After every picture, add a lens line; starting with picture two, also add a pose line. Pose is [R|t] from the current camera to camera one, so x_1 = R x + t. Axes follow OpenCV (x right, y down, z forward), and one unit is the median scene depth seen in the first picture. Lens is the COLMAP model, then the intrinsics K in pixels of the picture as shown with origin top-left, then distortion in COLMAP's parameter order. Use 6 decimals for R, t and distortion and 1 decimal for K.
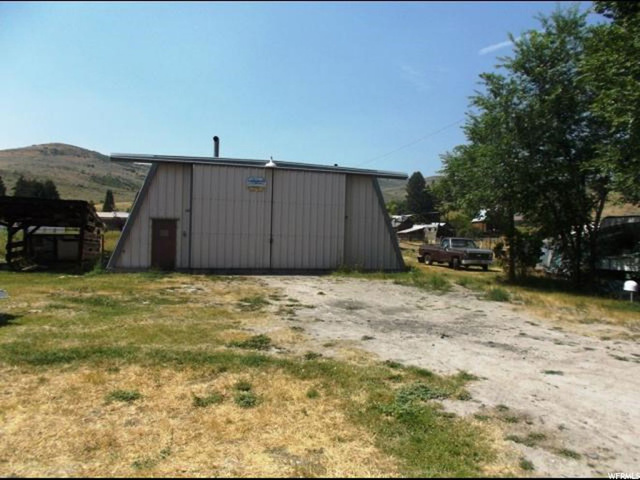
lens RADIAL K [[502.7, 0, 319.6], [0, 502.7, 224.1], [0, 0, 1]] dist [-0.007011, -0.006218]
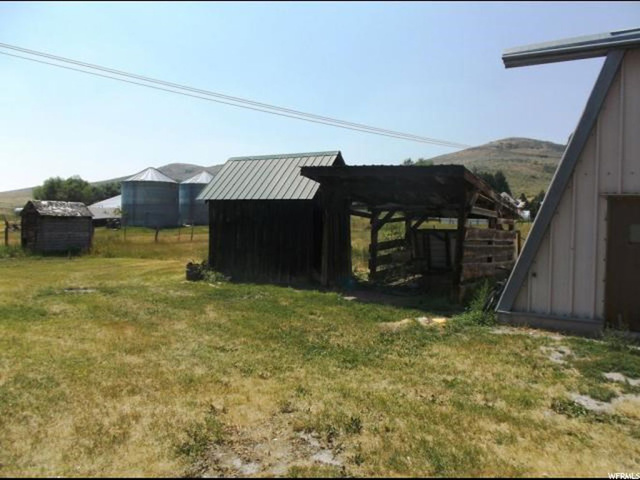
lens RADIAL K [[502.7, 0, 319.6], [0, 502.7, 224.1], [0, 0, 1]] dist [-0.007011, -0.006218]
pose [[0.660254, 0.002825, -0.751037, -0.146264], [0.010649, 0.999857, 0.013123, 0.003075], [0.750967, -0.016663, 0.660130, 0.446240]]
